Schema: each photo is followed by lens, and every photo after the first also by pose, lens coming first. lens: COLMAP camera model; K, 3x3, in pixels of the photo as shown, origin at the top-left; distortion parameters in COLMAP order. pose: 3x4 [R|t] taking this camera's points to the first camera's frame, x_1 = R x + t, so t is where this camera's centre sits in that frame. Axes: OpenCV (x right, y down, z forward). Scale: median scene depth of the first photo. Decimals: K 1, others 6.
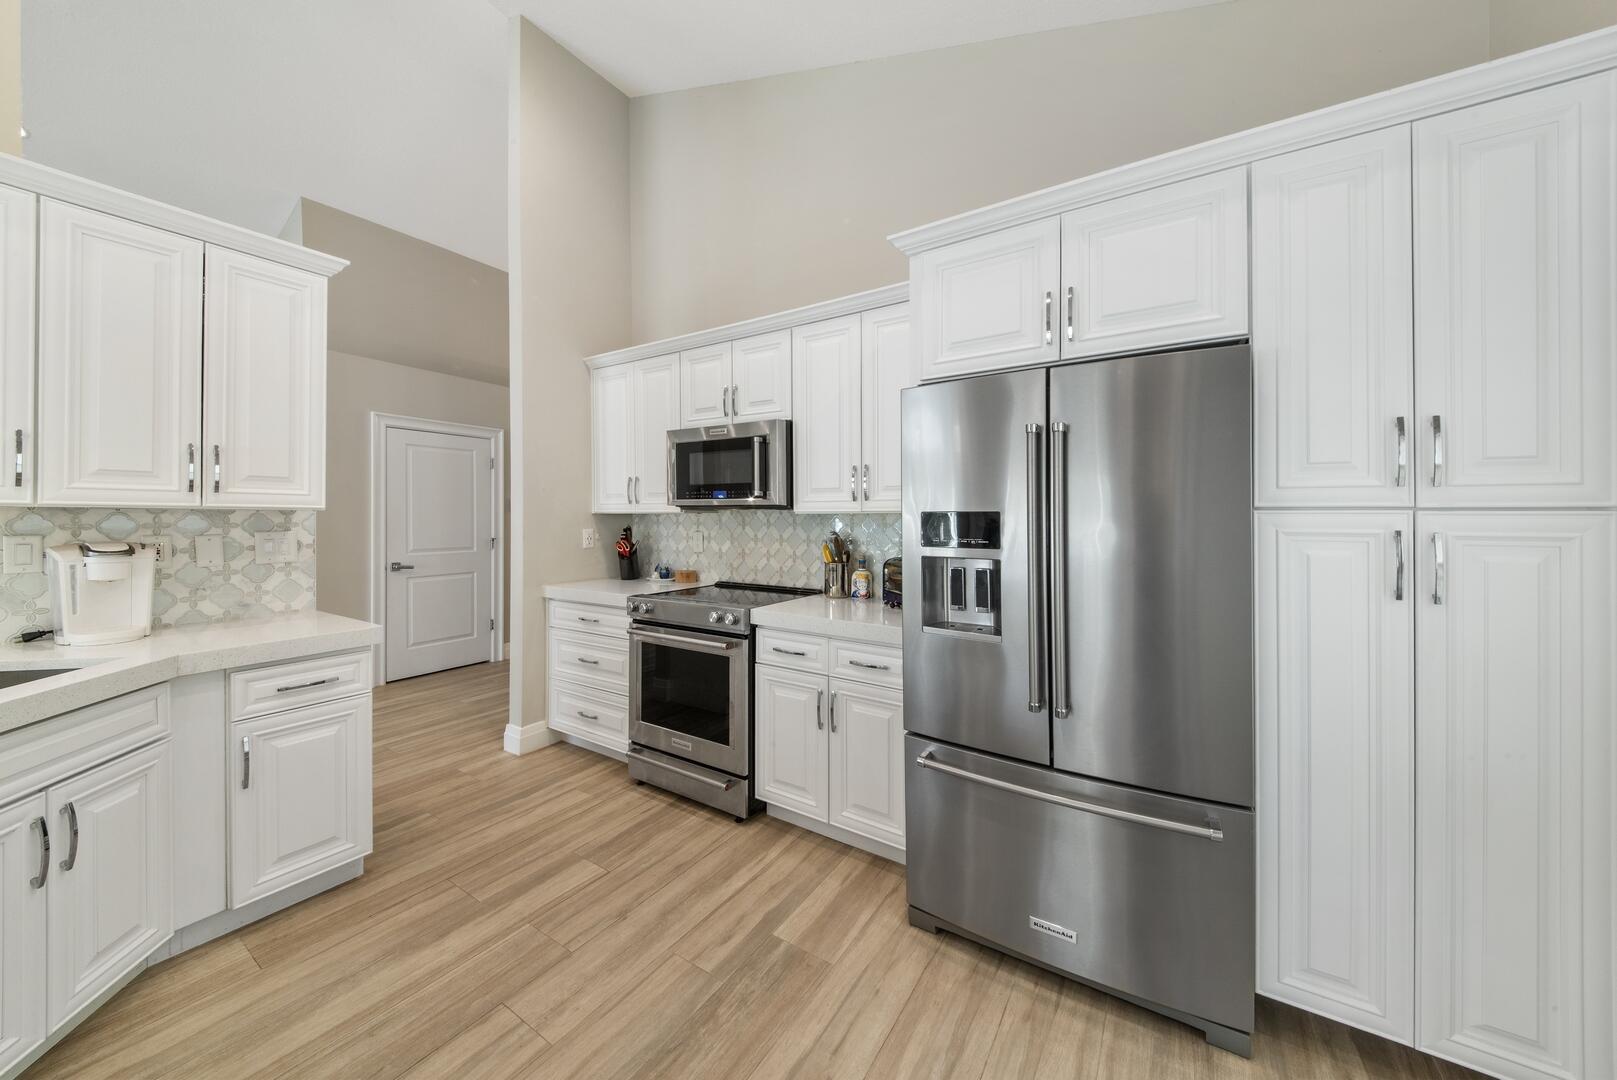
lens RADIAL K [[558.4, 0, 794.1], [0, 558.4, 506.7], [0, 0, 1]] dist [0.004422, -0.004011]
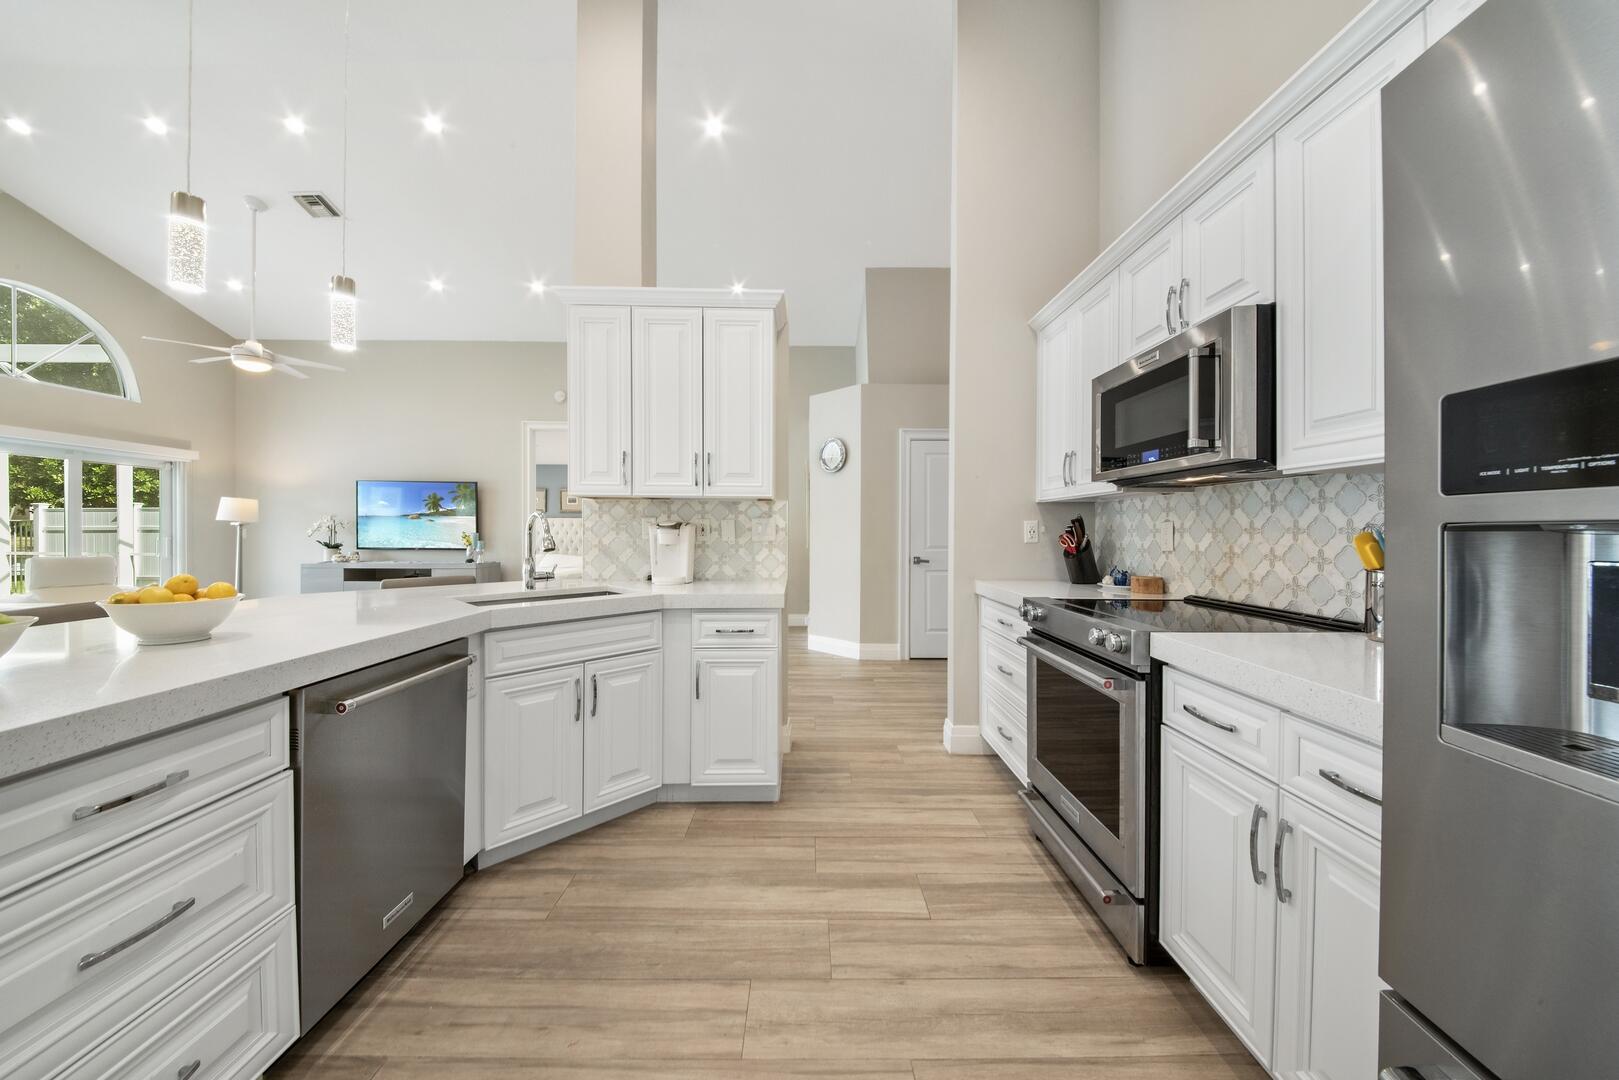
lens RADIAL K [[559.1, 0, 814.5], [0, 559.1, 533.8], [0, 0, 1]] dist [0.004422, -0.004011]
pose [[0.566797, 0.005994, -0.823835, 0.219156], [0.013822, 0.999764, 0.016784, 0.060819], [0.823741, -0.020900, 0.566581, 0.354449]]
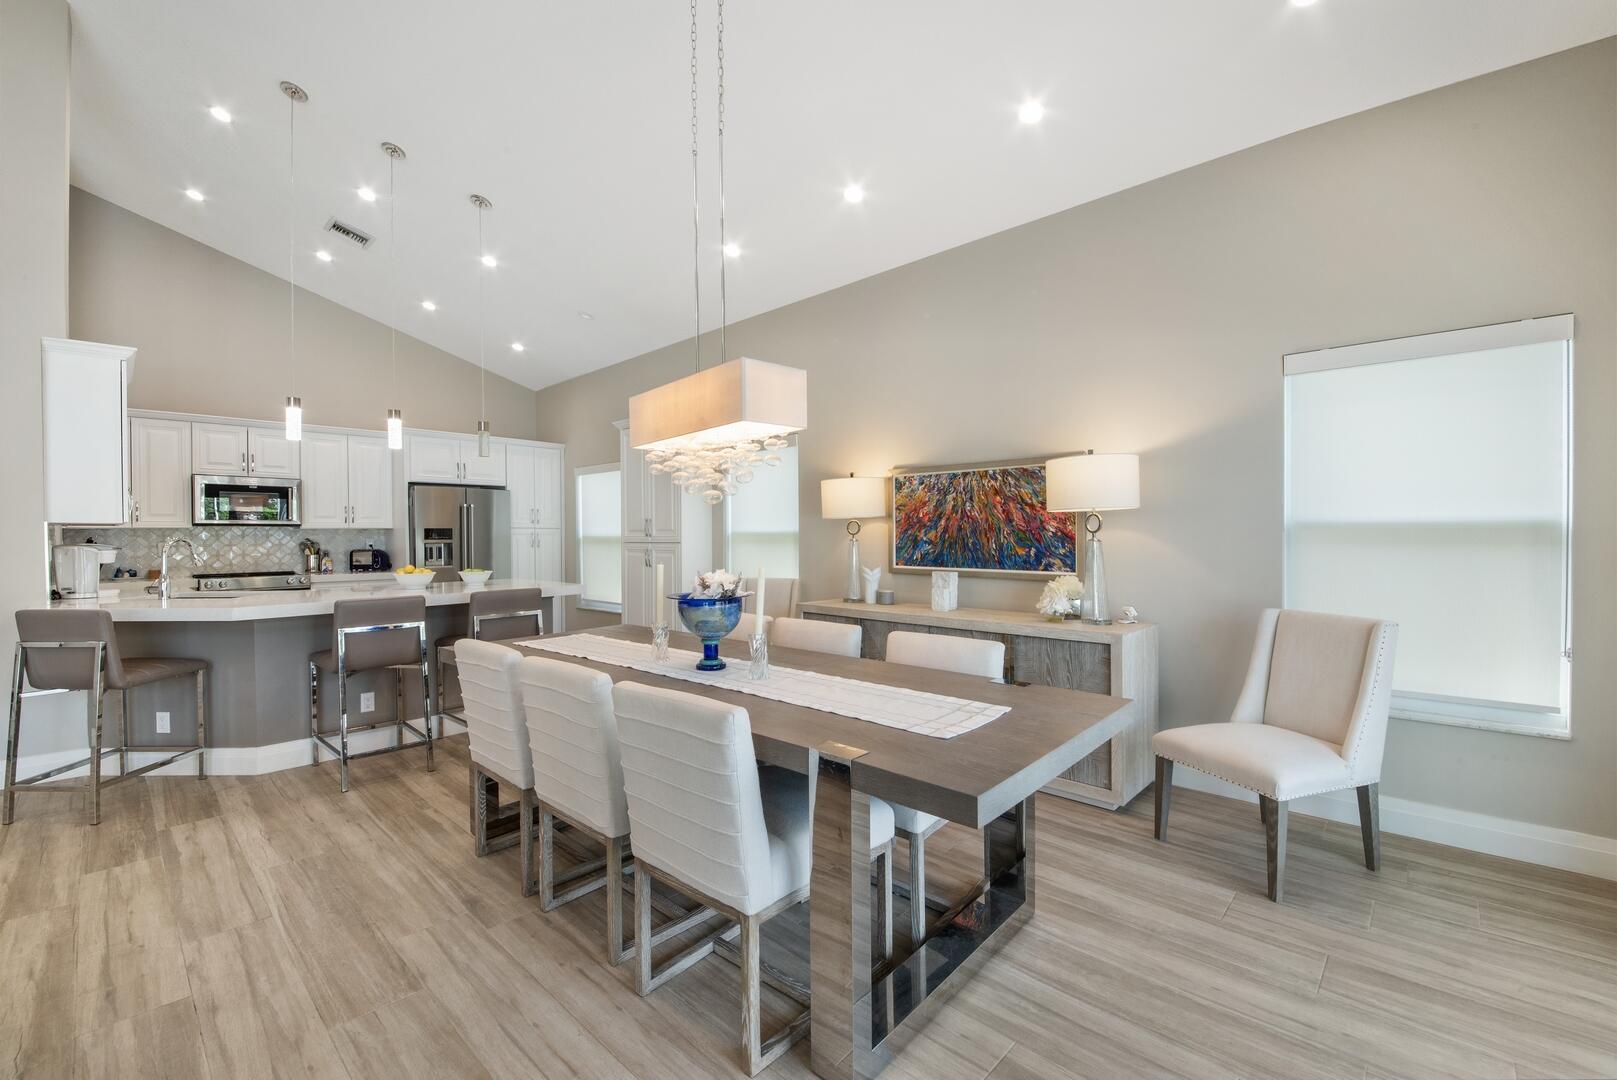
lens RADIAL K [[668.1, 0, 809.8], [0, 668.1, 532.0], [0, 0, 1]] dist [0.010417, -0.002906]
pose [[0.157349, 0.002839, 0.987539, -2.262499], [-0.013901, 0.999903, -0.000660, -0.001224], [-0.987445, -0.013624, 0.157373, -1.231971]]
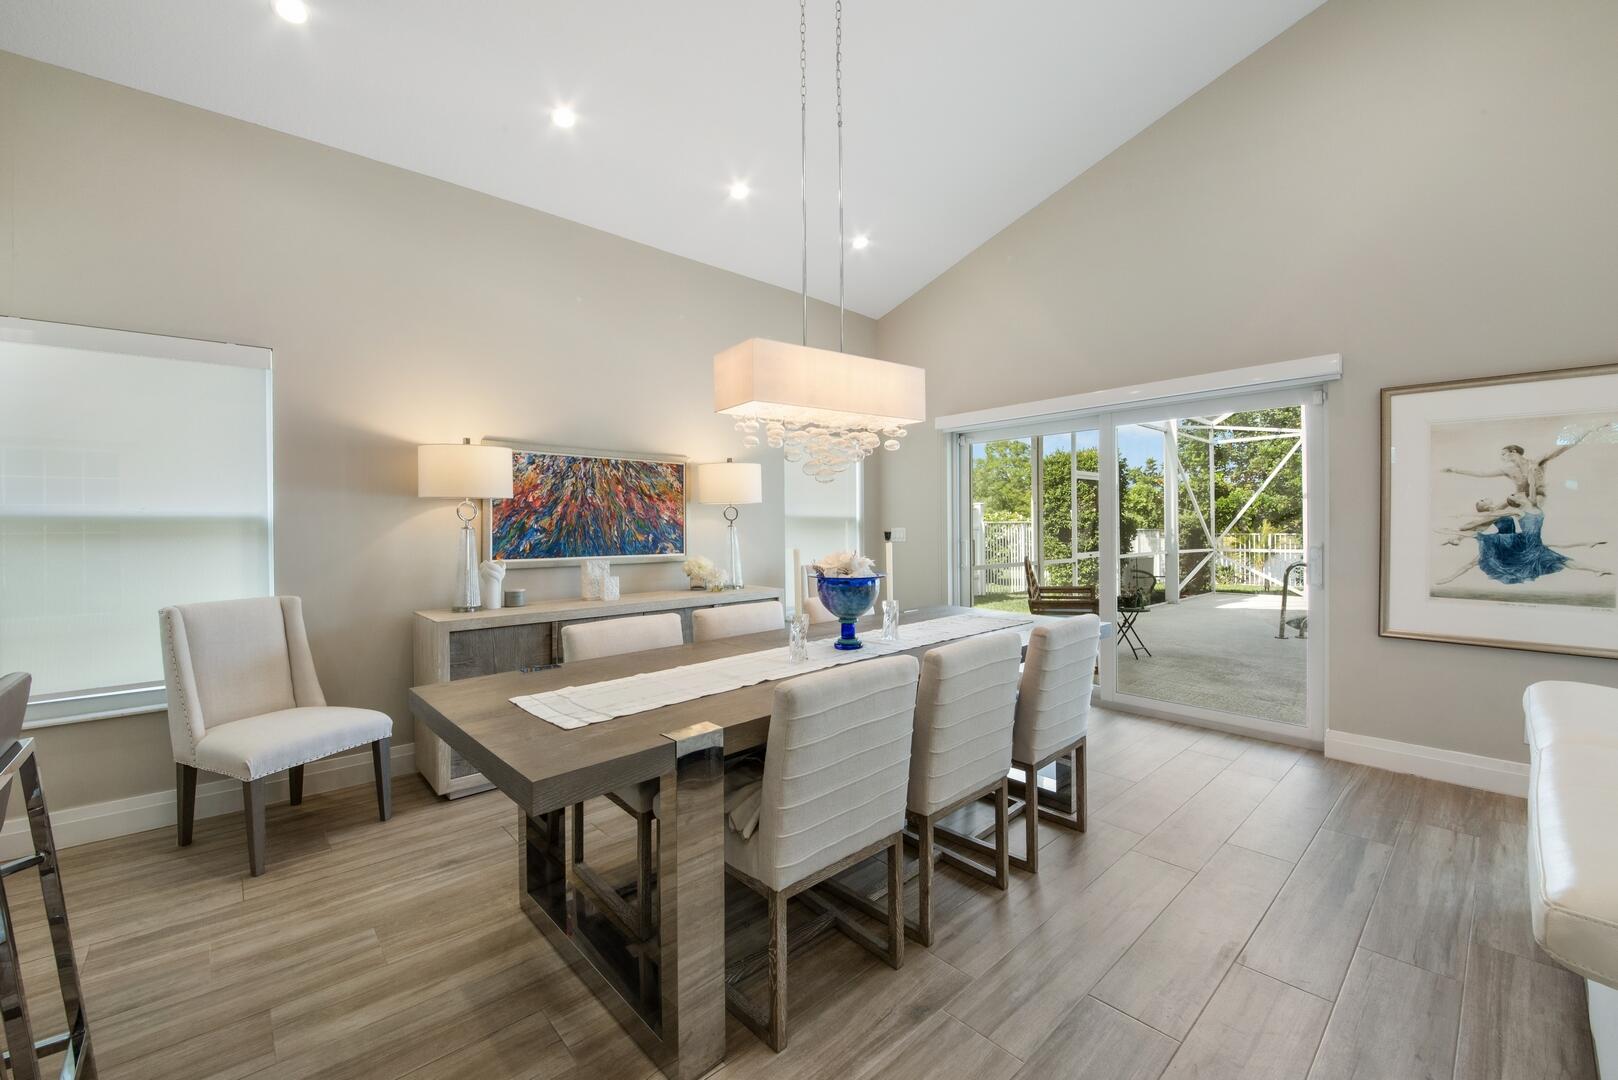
lens RADIAL K [[662.0, 0, 803.5], [0, 662.0, 534.5], [0, 0, 1]] dist [0.000318, -0.000859]
pose [[-0.973735, 0.003970, 0.227650, -1.406105], [0.002444, 0.999973, -0.006986, 0.042710], [-0.227672, -0.006246, -0.973718, 0.129694]]
